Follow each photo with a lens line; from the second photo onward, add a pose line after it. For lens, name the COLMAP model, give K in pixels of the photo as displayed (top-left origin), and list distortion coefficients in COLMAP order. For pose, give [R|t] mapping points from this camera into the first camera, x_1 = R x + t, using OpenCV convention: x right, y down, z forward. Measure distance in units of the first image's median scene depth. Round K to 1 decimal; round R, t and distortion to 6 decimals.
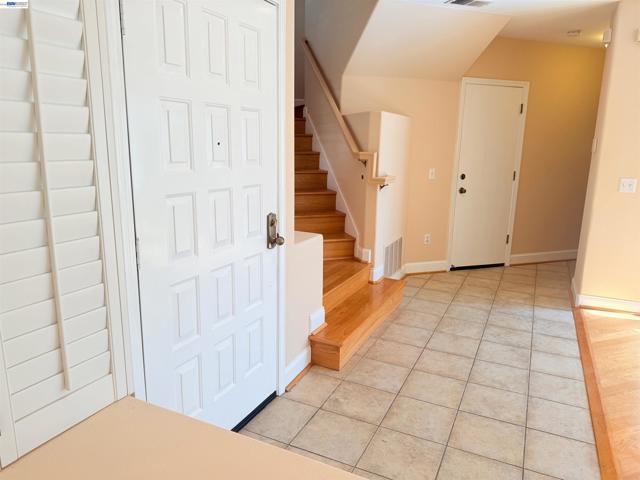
lens RADIAL K [[449.5, 0, 320.0], [0, 449.5, 240.0], [0, 0, 1]] dist [0.005900, 0.000711]
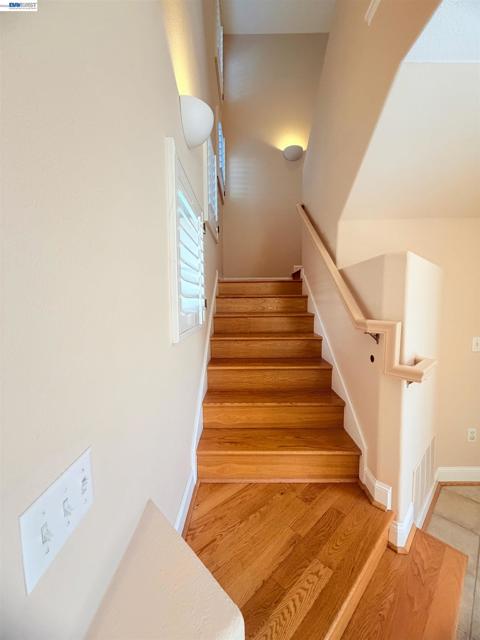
lens RADIAL K [[258.5, 0, 240.0], [0, 258.5, 320.0], [0, 0, 1]] dist [0.003653, -0.000449]
pose [[0.940872, -0.002558, -0.338754, 0.042256], [-0.045764, 0.989845, -0.134582, -0.131507], [0.335658, 0.142127, 0.931200, 0.574187]]
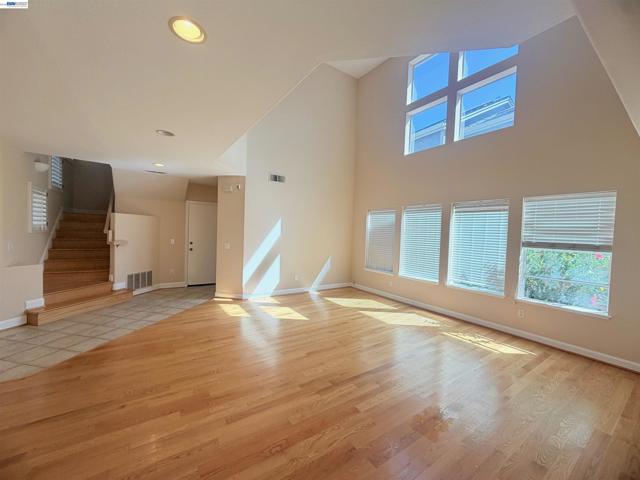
lens RADIAL K [[258.5, 0, 320.0], [0, 258.5, 240.0], [0, 0, 1]] dist [0.003653, -0.000449]
pose [[0.965963, 0.009327, 0.258511, 0.719803], [0.034657, 0.985674, -0.165064, 0.090768], [-0.256347, 0.168405, 0.951802, -0.444691]]
